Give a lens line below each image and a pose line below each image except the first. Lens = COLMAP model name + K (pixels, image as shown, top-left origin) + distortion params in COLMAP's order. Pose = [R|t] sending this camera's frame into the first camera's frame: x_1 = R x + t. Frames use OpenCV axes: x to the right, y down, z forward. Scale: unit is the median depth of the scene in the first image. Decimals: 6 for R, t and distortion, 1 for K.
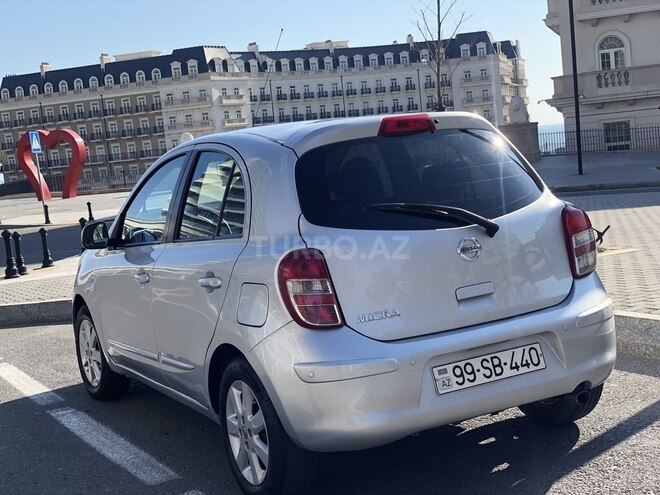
lens RADIAL K [[1023.3, 0, 330.7], [0, 1023.3, 247.9], [0, 0, 1]] dist [0.089201, 0.000000]
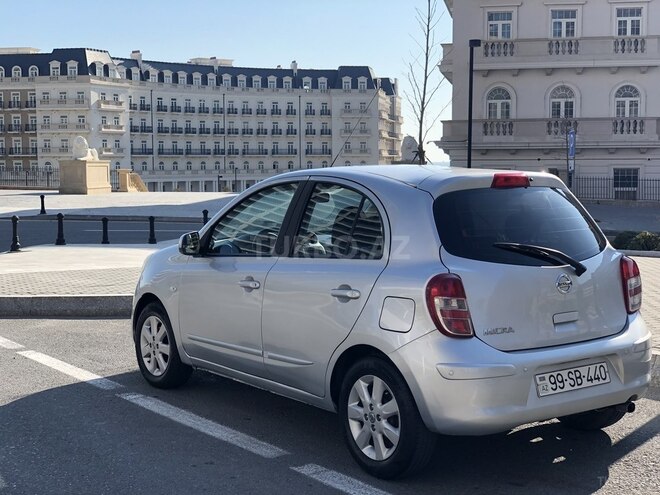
lens RADIAL K [[1023.3, 0, 328.9], [0, 1023.3, 247.1], [0, 0, 1]] dist [0.089201, 0.000000]
pose [[0.986839, 0.086207, 0.136813, -0.301553], [-0.083300, 0.996163, -0.026839, 0.012666], [-0.138601, 0.015089, 0.990233, -0.201936]]
